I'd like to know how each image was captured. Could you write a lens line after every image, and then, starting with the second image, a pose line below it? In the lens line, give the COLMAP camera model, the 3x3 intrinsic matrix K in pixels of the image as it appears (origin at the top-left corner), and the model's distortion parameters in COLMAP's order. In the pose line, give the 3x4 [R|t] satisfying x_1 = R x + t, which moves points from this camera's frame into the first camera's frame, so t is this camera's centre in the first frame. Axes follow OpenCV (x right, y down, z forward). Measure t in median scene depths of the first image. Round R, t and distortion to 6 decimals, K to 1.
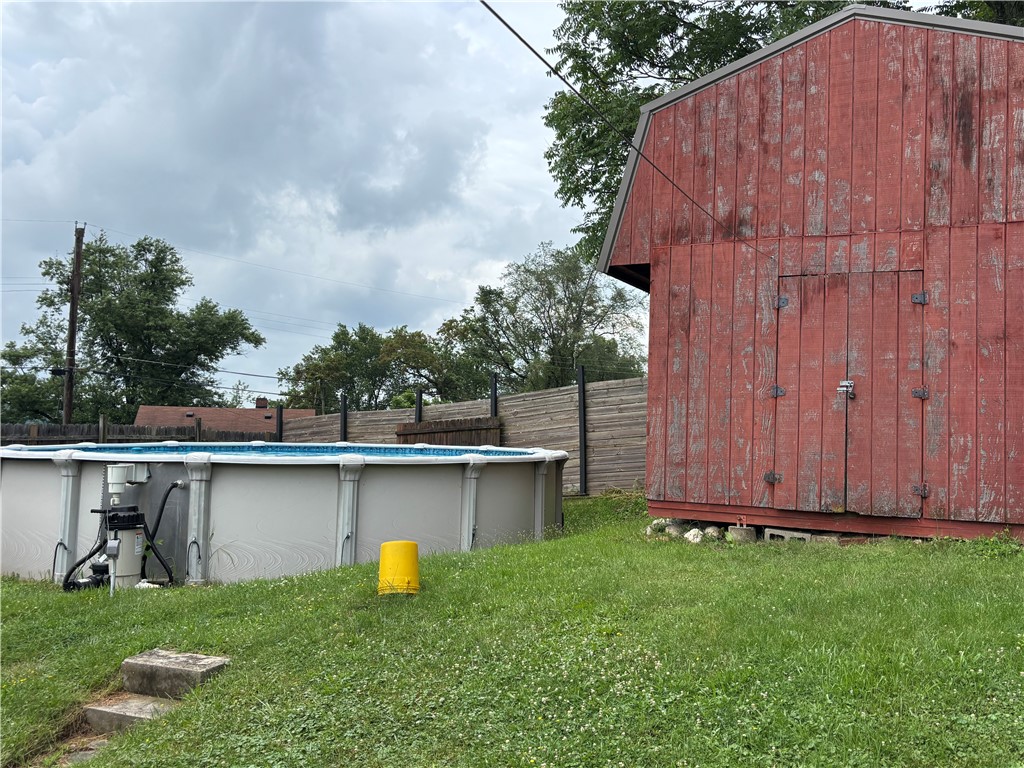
lens RADIAL K [[950.9, 0, 509.6], [0, 950.9, 390.0], [0, 0, 1]] dist [0.028286, 0.000000]
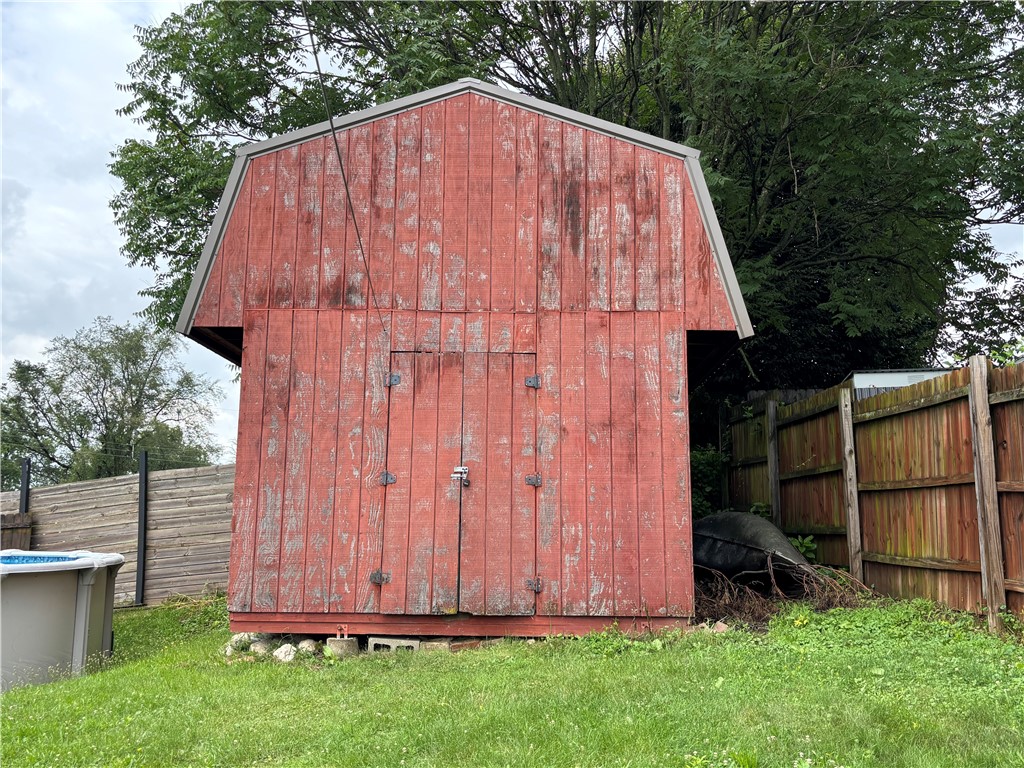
lens RADIAL K [[950.9, 0, 528.6], [0, 950.9, 380.7], [0, 0, 1]] dist [0.028286, 0.000000]
pose [[0.894742, 0.050064, 0.443769, 0.000146], [-0.002296, 0.994199, -0.107532, 0.002944], [-0.446578, 0.095195, 0.889666, 0.075054]]
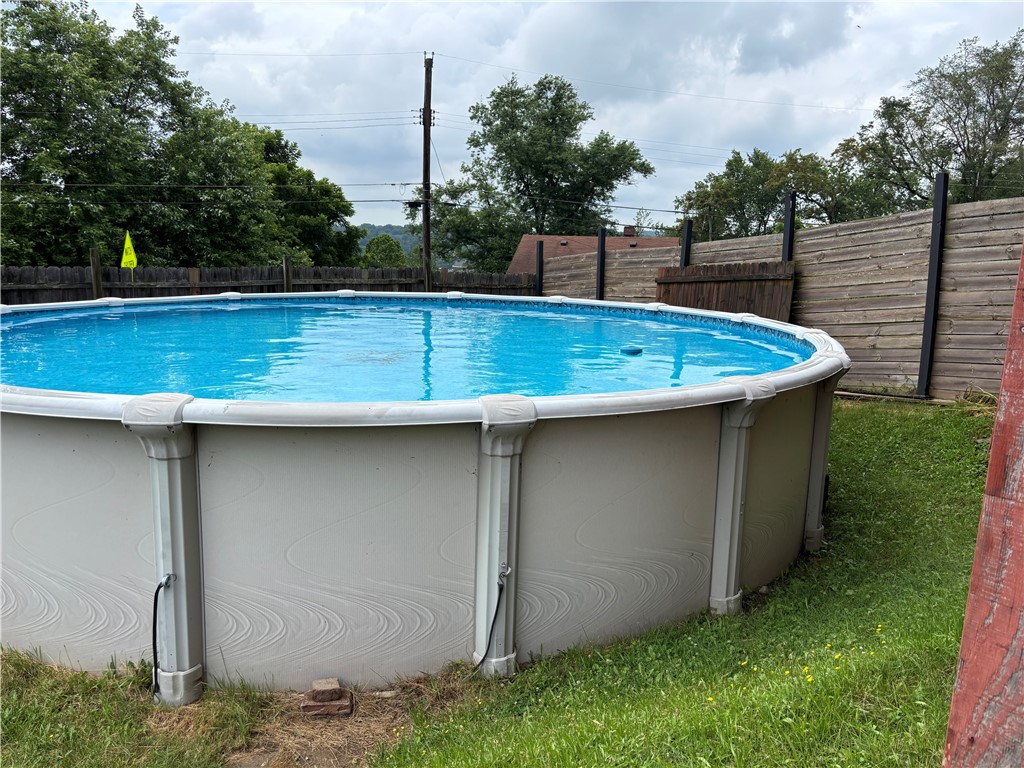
lens RADIAL K [[764.6, 0, 534.5], [0, 764.6, 381.4], [0, 0, 1]] dist [0.038144, -0.045400]
pose [[0.891274, 0.083046, -0.445795, 0.073359], [0.013027, 0.977993, 0.208233, -0.003408], [0.453278, -0.191400, 0.870578, 0.459691]]
